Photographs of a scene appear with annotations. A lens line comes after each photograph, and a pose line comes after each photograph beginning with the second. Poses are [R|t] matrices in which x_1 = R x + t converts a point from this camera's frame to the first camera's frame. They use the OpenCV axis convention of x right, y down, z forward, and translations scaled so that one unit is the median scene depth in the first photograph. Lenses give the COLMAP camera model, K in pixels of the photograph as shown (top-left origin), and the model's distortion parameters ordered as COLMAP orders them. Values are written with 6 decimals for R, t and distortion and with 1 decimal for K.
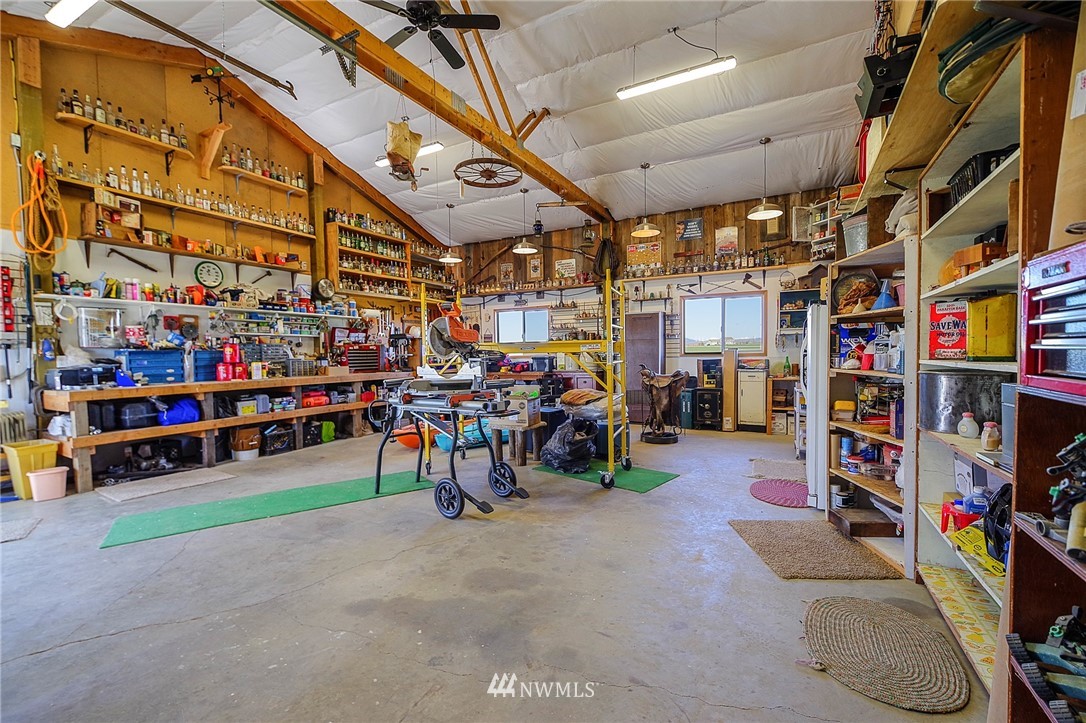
lens RADIAL K [[468.1, 0, 540.3], [0, 468.1, 362.4], [0, 0, 1]] dist [-0.004416, 0.000272]
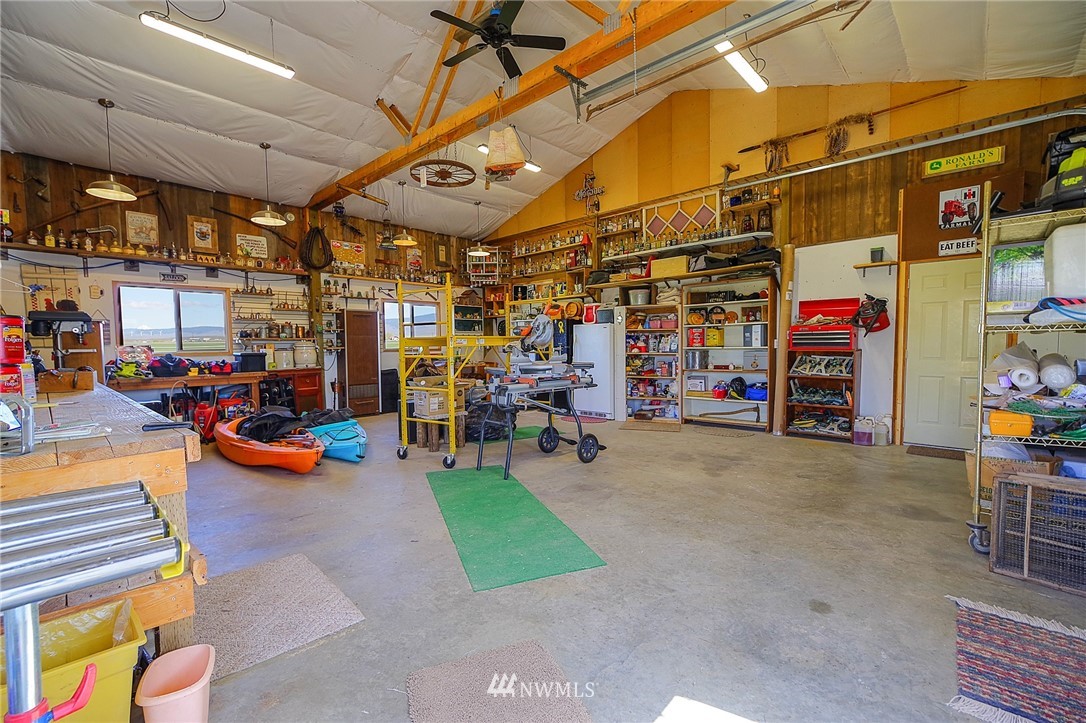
lens RADIAL K [[468.1, 0, 539.9], [0, 468.1, 366.5], [0, 0, 1]] dist [-0.004416, 0.000272]
pose [[0.259078, -0.033918, 0.965261, -0.758770], [0.027519, 0.999237, 0.027725, 0.001998], [-0.965464, 0.019380, 0.259814, 0.373045]]
